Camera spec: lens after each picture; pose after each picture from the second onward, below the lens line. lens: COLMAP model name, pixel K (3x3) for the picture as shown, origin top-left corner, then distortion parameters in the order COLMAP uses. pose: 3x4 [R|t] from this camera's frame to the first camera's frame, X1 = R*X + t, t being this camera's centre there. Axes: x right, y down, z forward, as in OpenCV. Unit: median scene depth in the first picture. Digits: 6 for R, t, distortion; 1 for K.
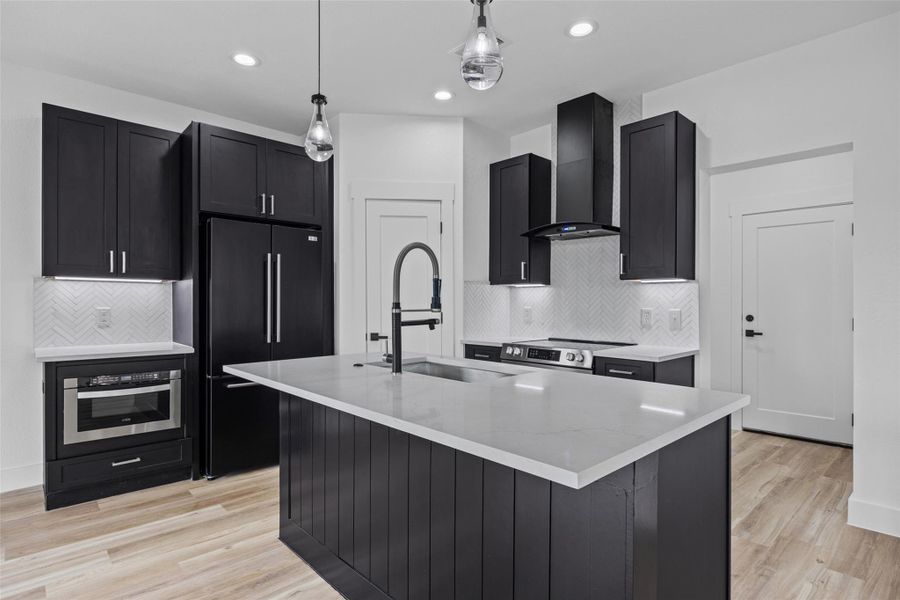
lens RADIAL K [[477.1, 0, 452.4], [0, 477.1, 304.6], [0, 0, 1]] dist [-0.003551, 0.000578]
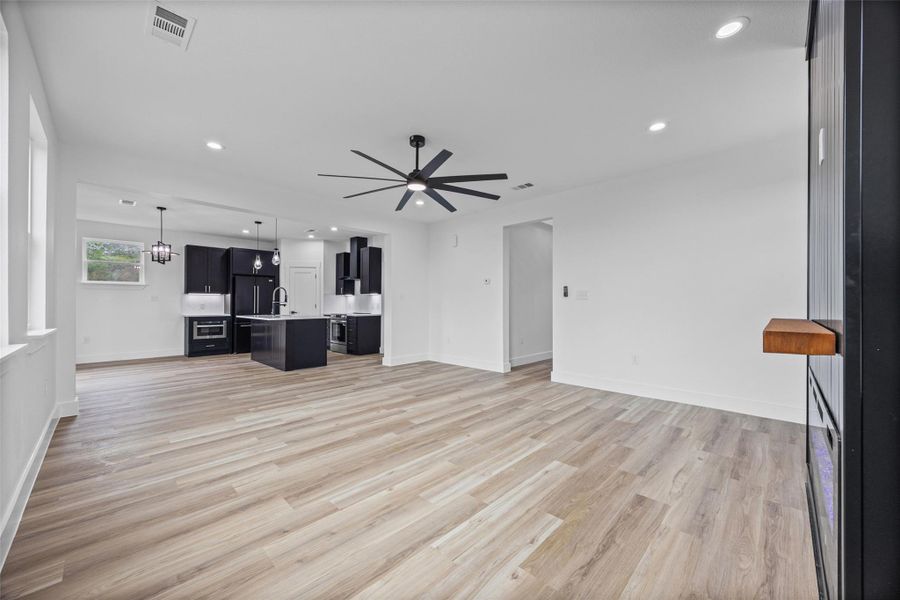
lens RADIAL K [[346.7, 0, 452.8], [0, 346.7, 299.9], [0, 0, 1]] dist [0.002461, 0.000237]
pose [[0.999007, -0.000453, 0.044550, 0.987660], [0.000943, 0.999939, -0.010987, 0.019470], [-0.044542, 0.011018, 0.998947, -1.638494]]
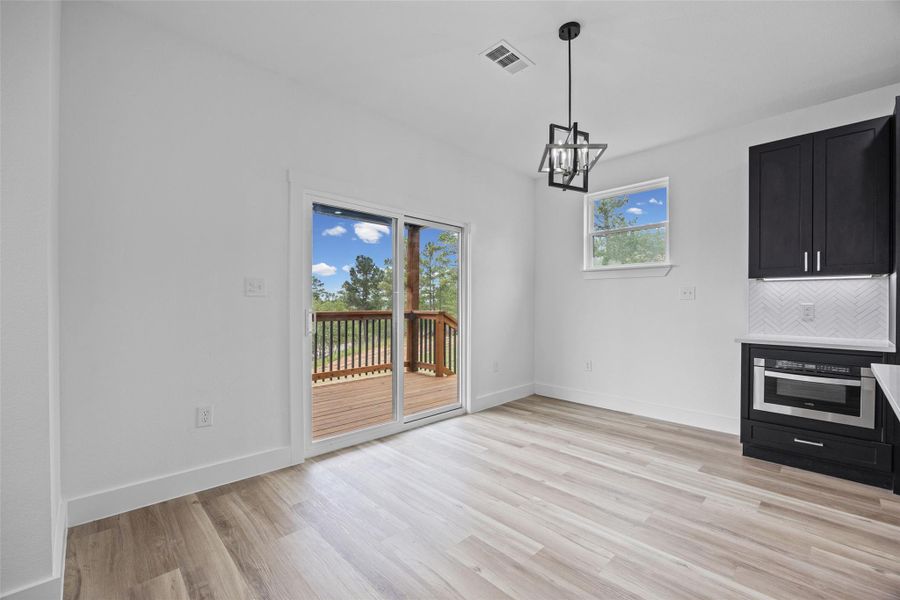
lens RADIAL K [[391.5, 0, 452.7], [0, 391.5, 306.9], [0, 0, 1]] dist [-0.003549, 0.000574]
pose [[0.018306, 0.011520, -0.999766, 0.199825], [-0.006217, 0.999916, 0.011408, 0.011026], [0.999813, 0.006007, 0.018377, 0.154529]]
